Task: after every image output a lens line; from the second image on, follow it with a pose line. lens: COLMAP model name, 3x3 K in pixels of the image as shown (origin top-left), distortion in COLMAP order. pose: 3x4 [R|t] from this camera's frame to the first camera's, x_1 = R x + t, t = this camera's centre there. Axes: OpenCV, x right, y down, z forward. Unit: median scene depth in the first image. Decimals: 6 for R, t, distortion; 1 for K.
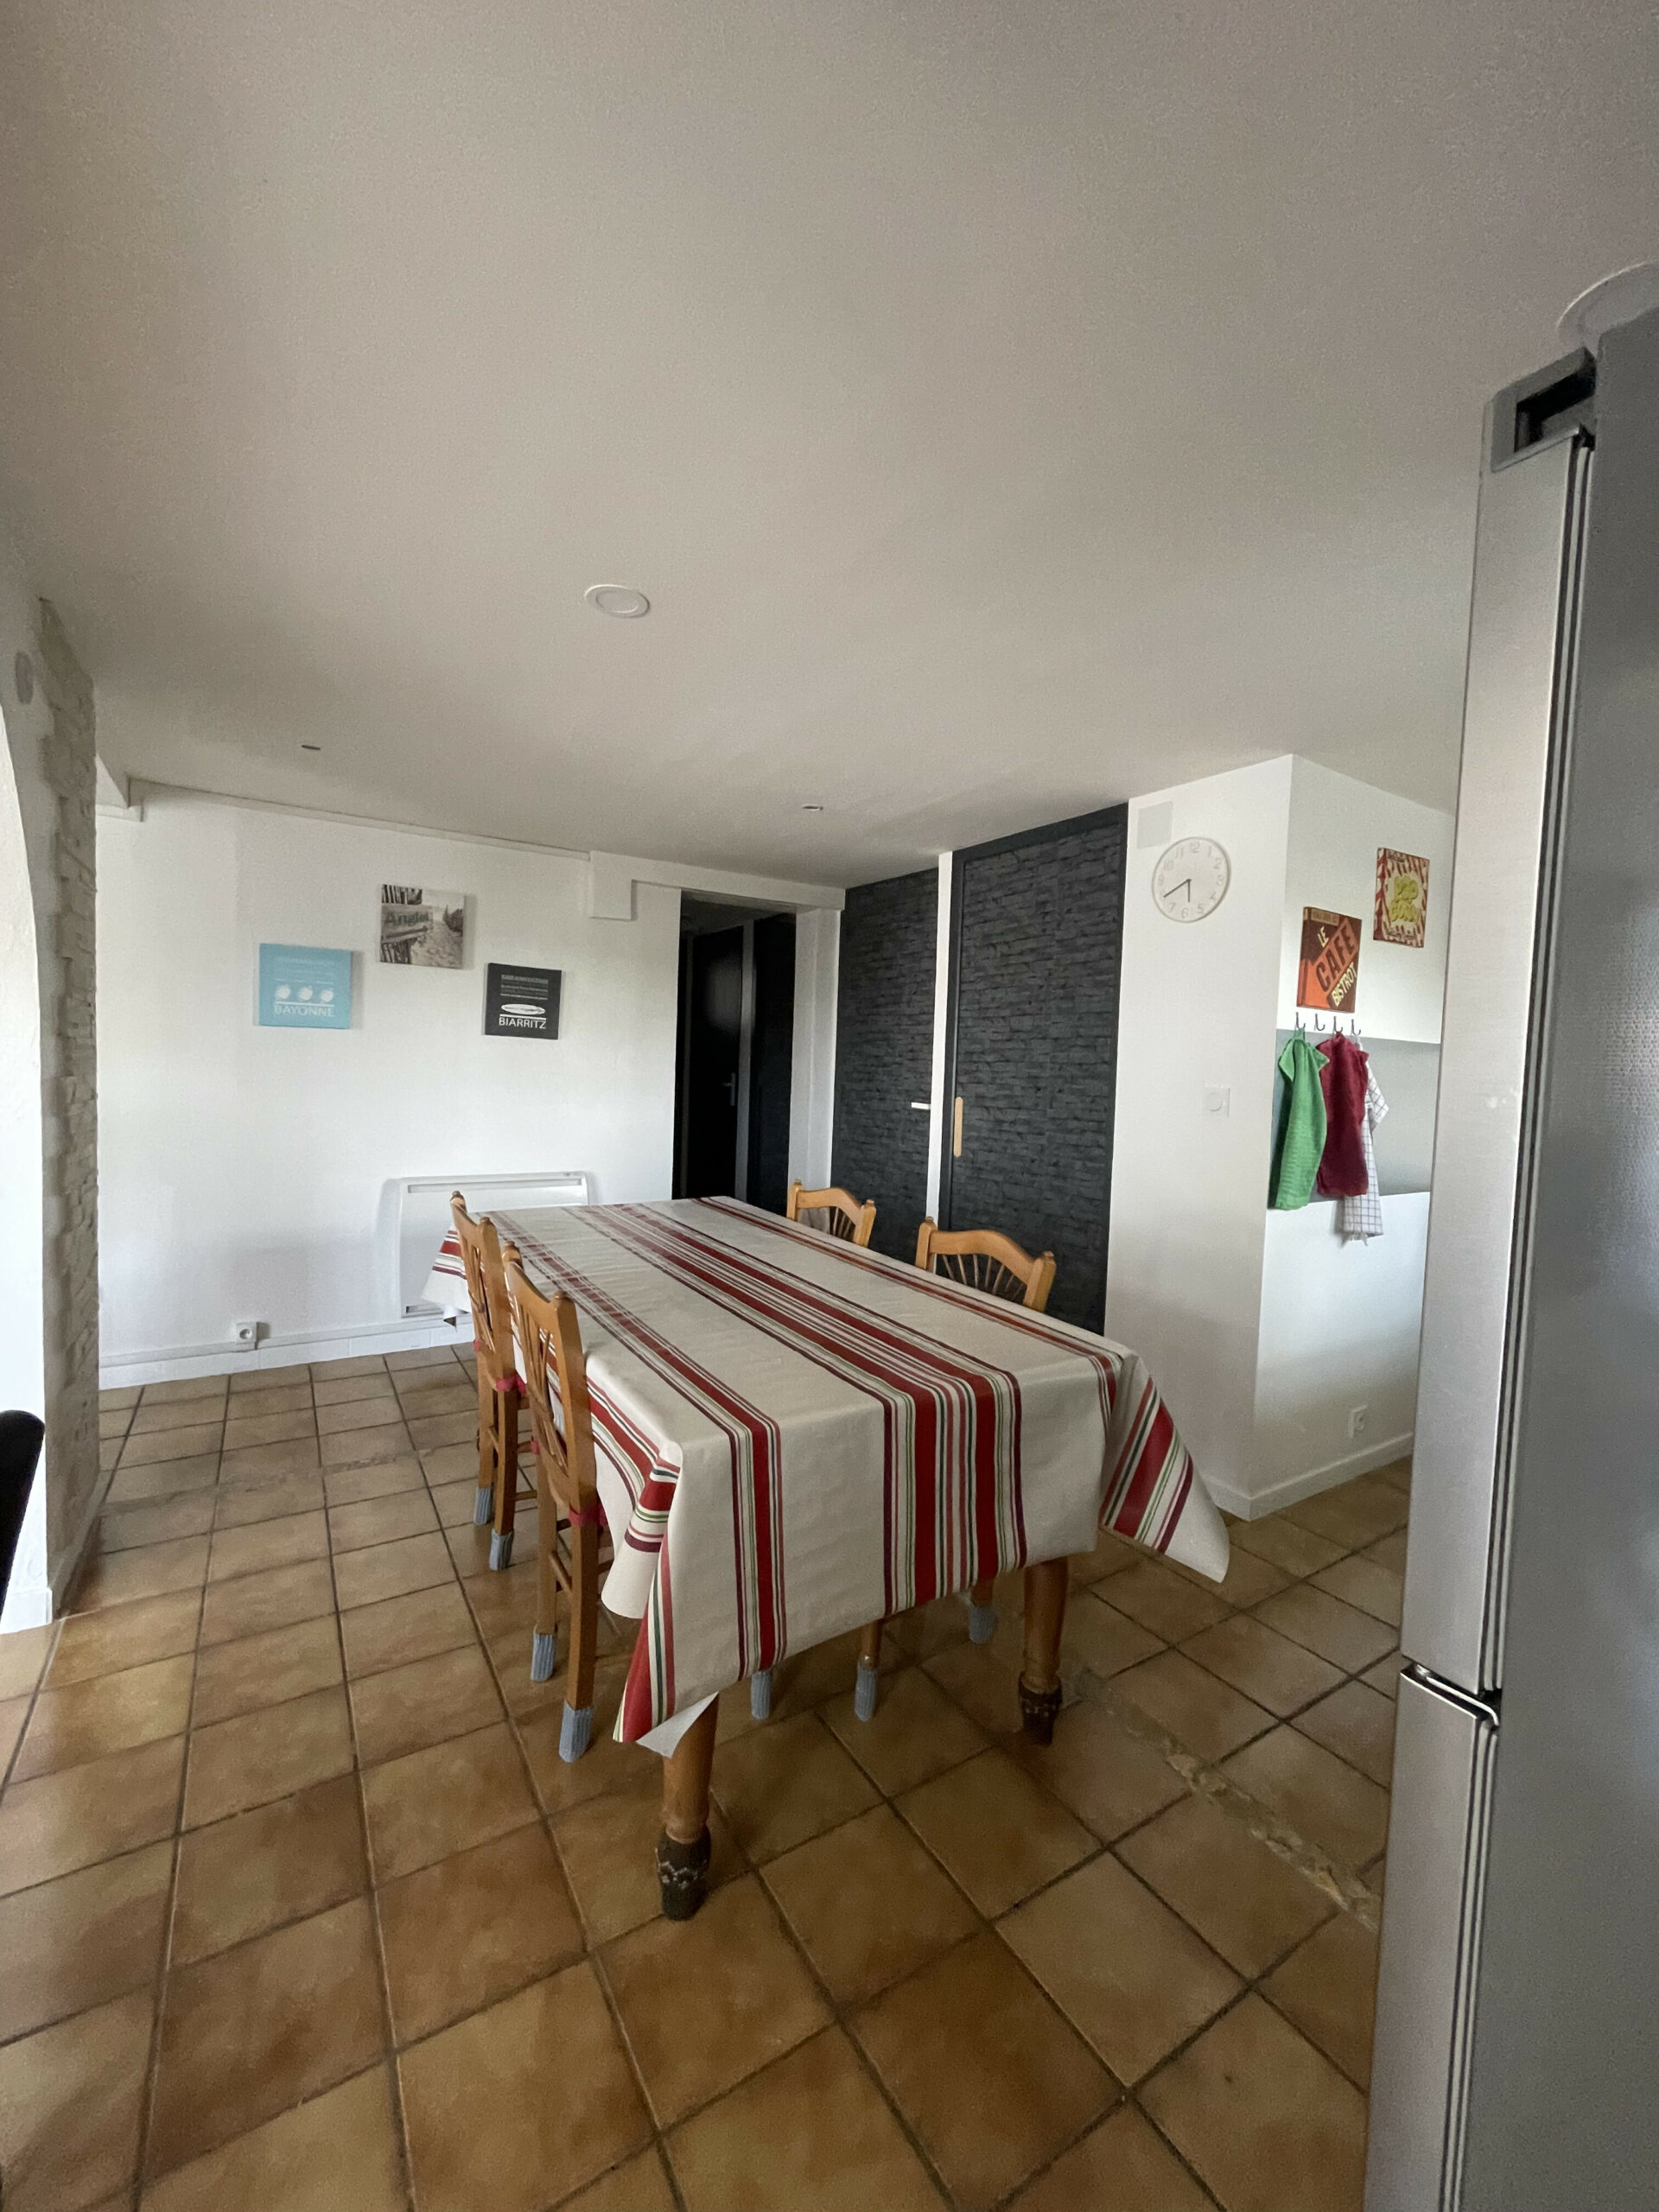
lens RADIAL K [[890.5, 0, 833.6], [0, 890.5, 1107.3], [0, 0, 1]] dist [-0.000579, -0.000728]
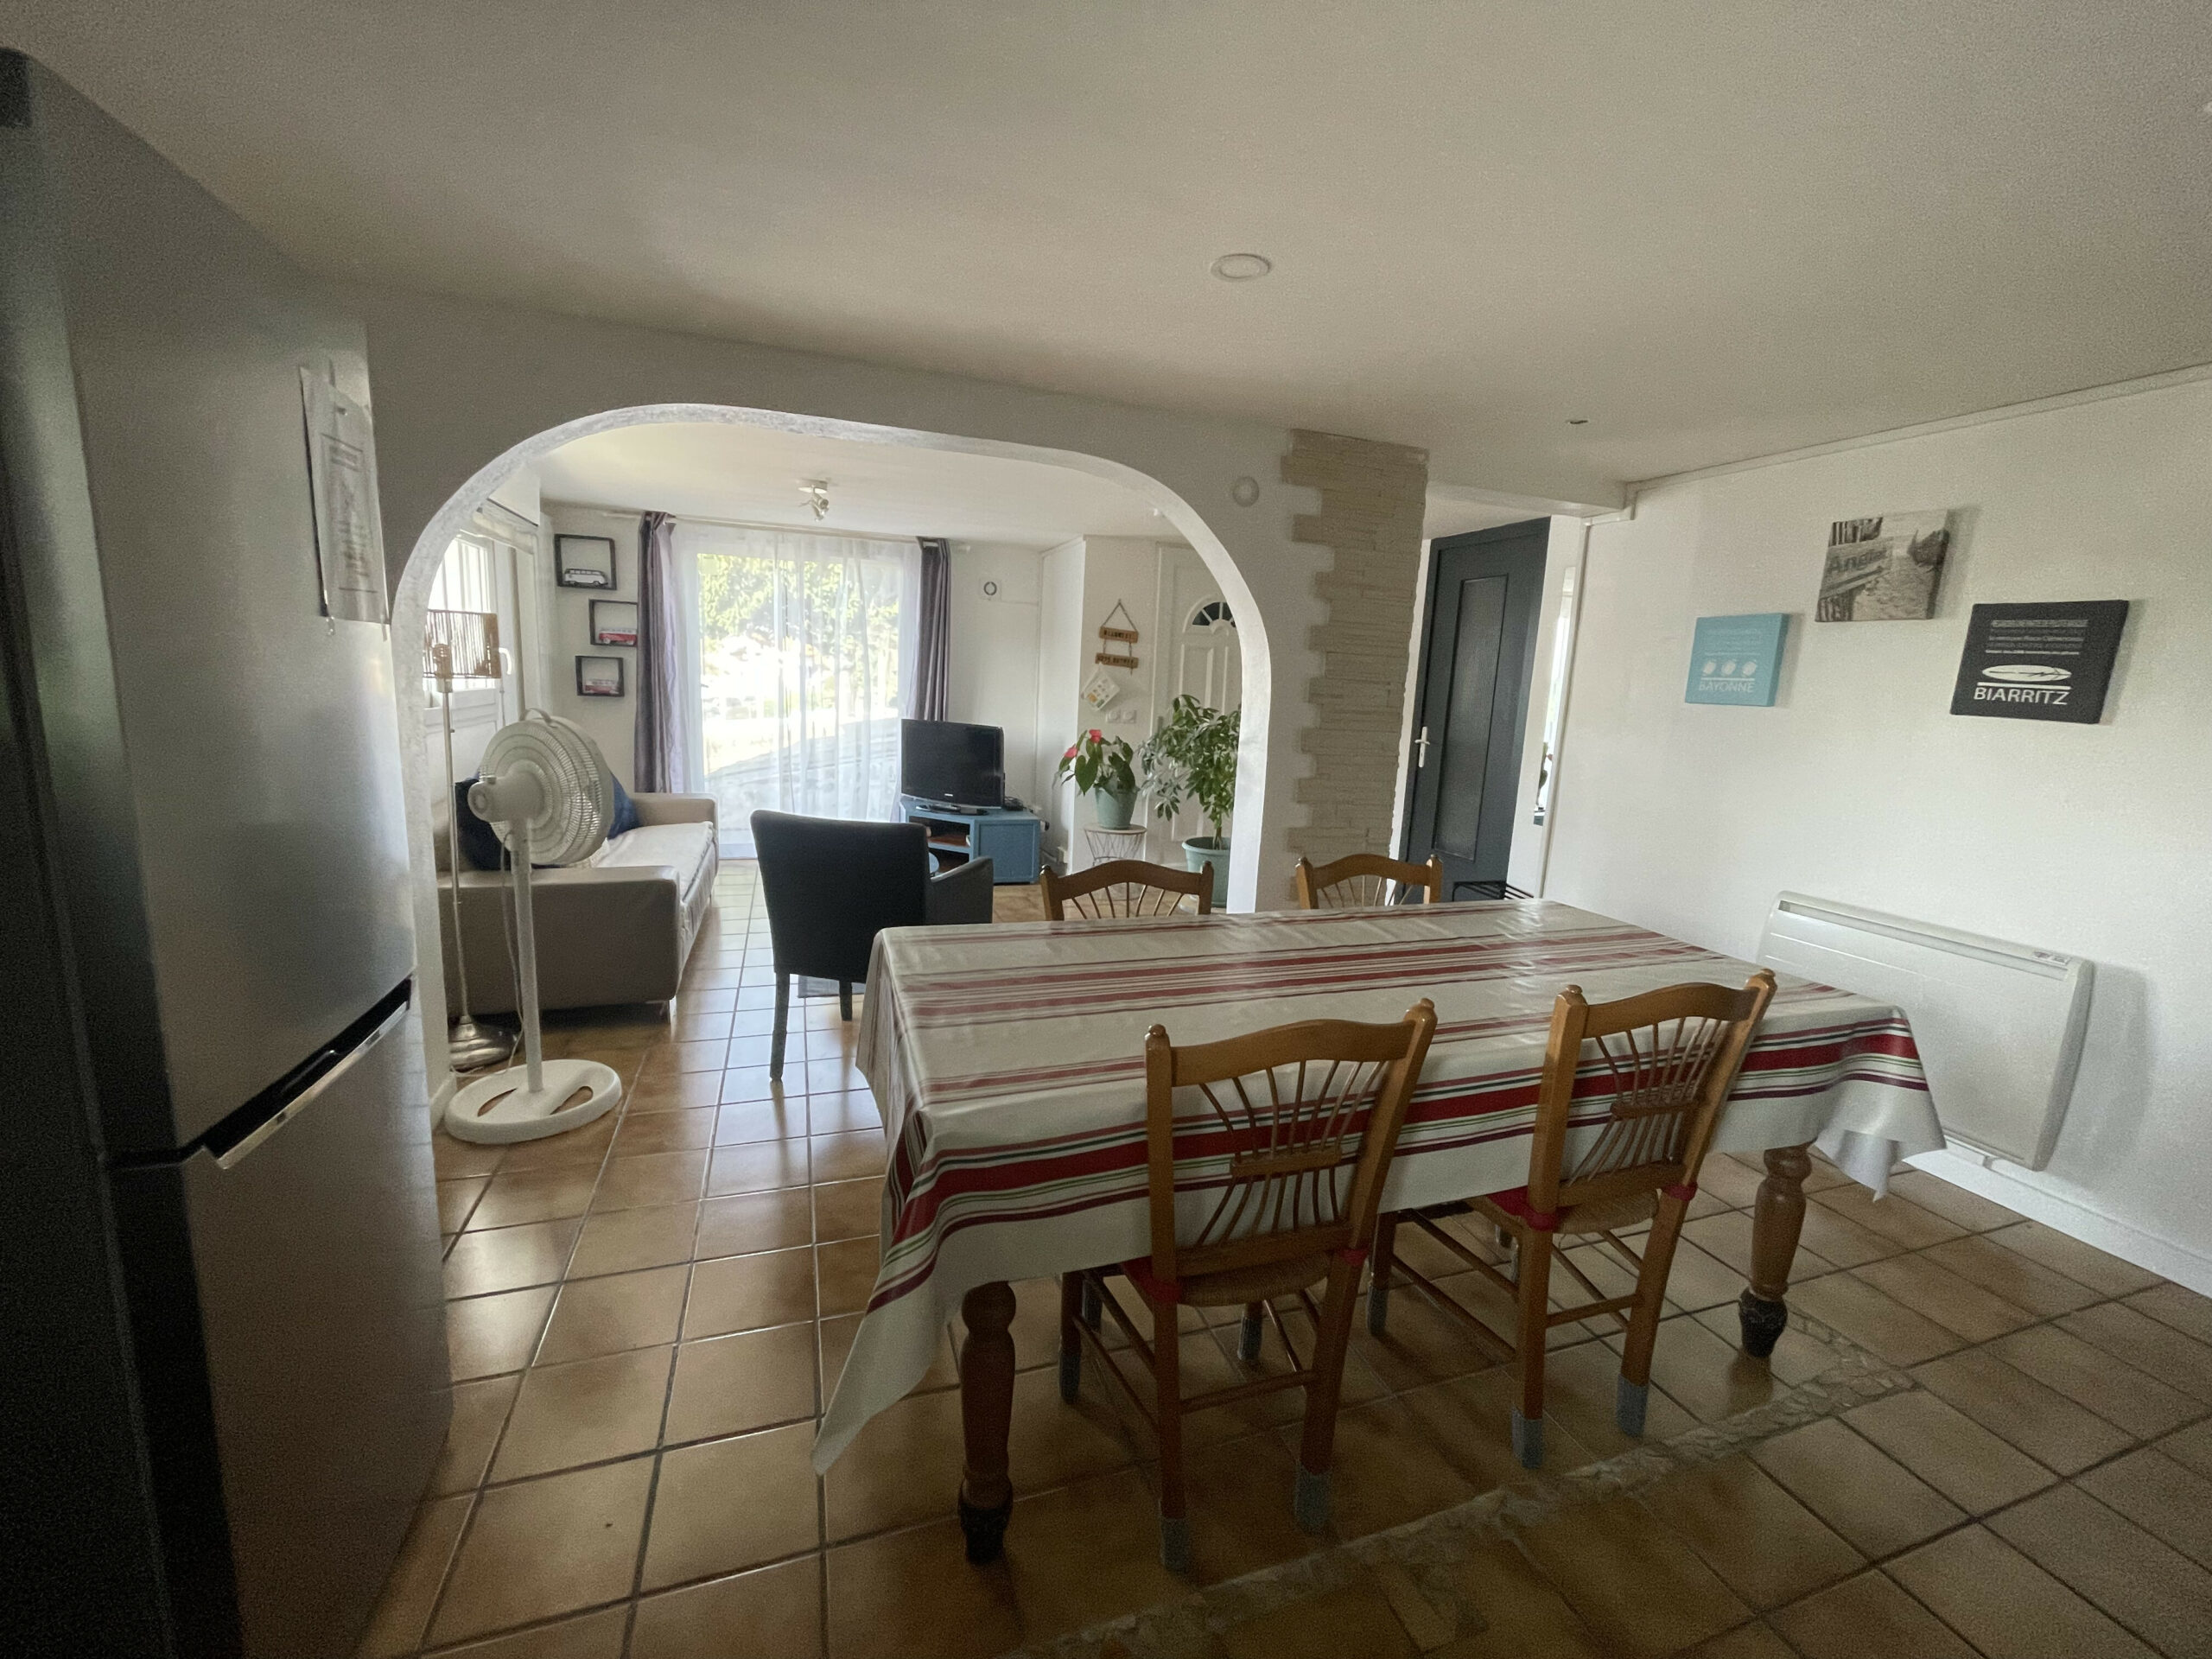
lens RADIAL K [[890.5, 0, 1108.6], [0, 890.5, 823.9], [0, 0, 1]] dist [-0.000579, -0.000728]
pose [[-0.226593, 0.114096, -0.967284, 0.569590], [-0.105074, 0.984456, 0.140736, -0.039030], [0.968305, 0.133526, -0.211082, 0.753074]]
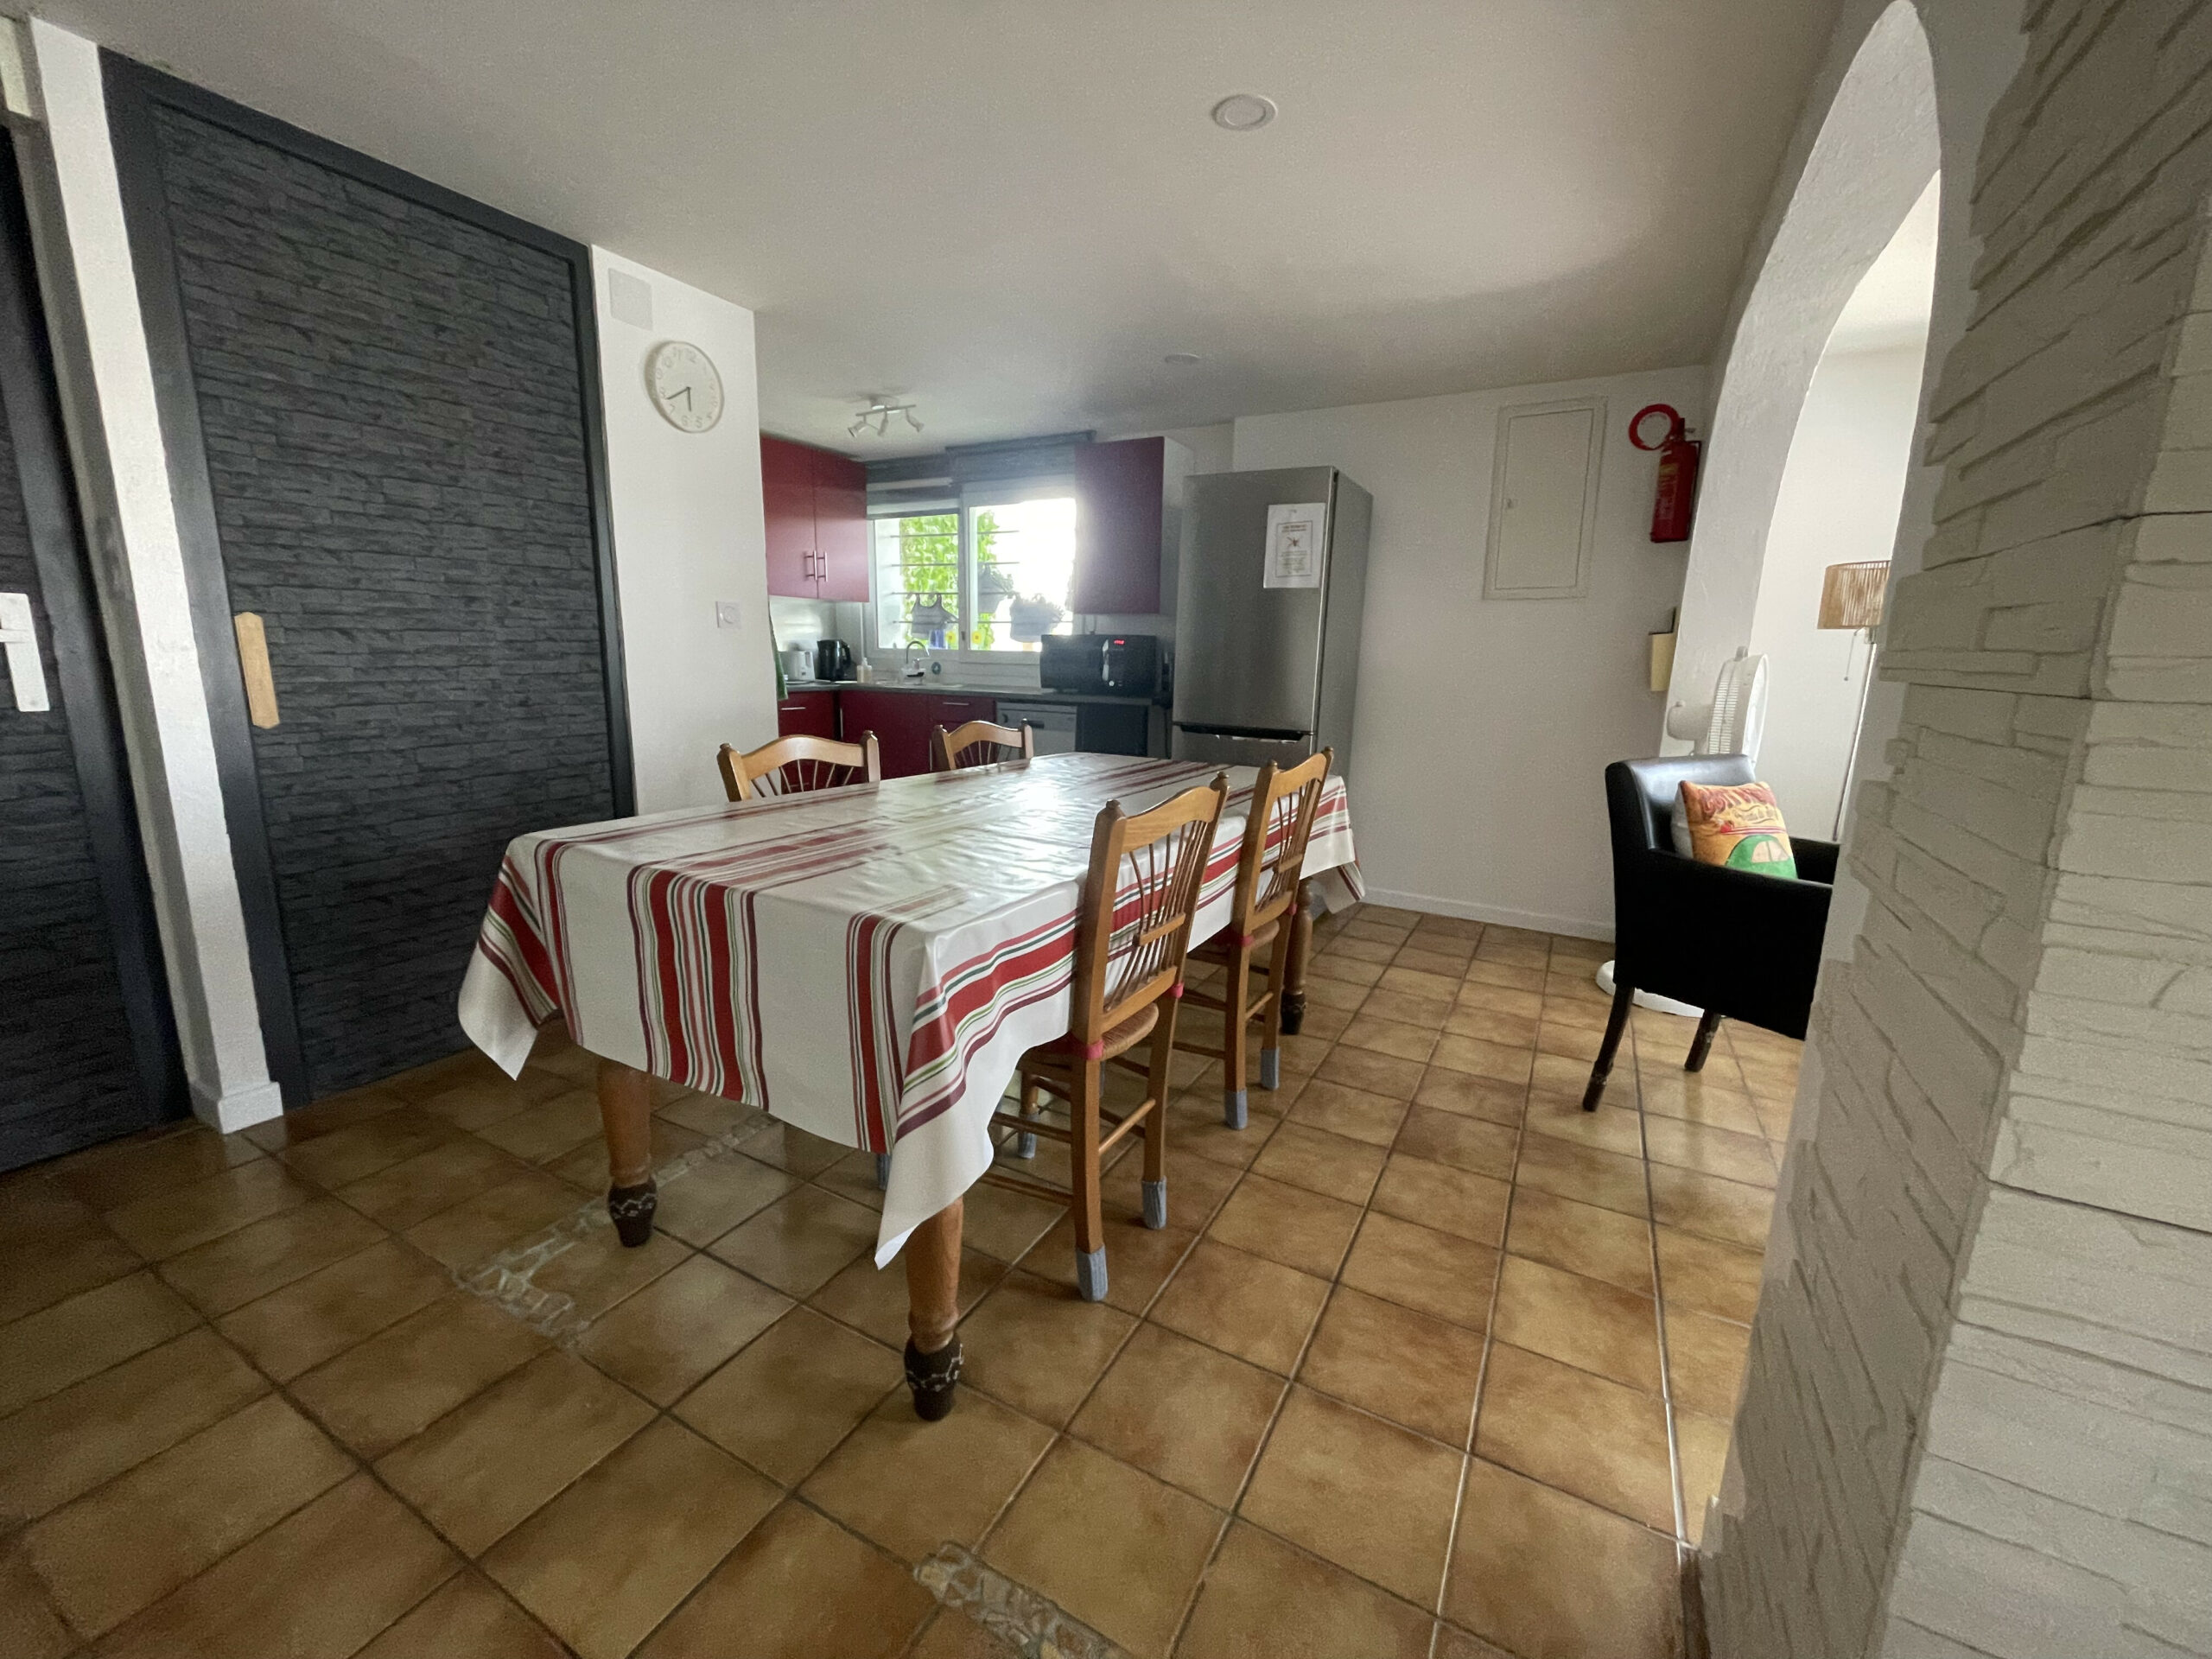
lens RADIAL K [[890.5, 0, 1106.4], [0, 890.5, 823.3], [0, 0, 1]] dist [-0.000579, -0.000728]
pose [[-0.486634, -0.207822, 0.848526, -0.773487], [0.007002, 0.970333, 0.241670, -0.018879], [-0.873578, 0.123546, -0.470742, 1.108521]]
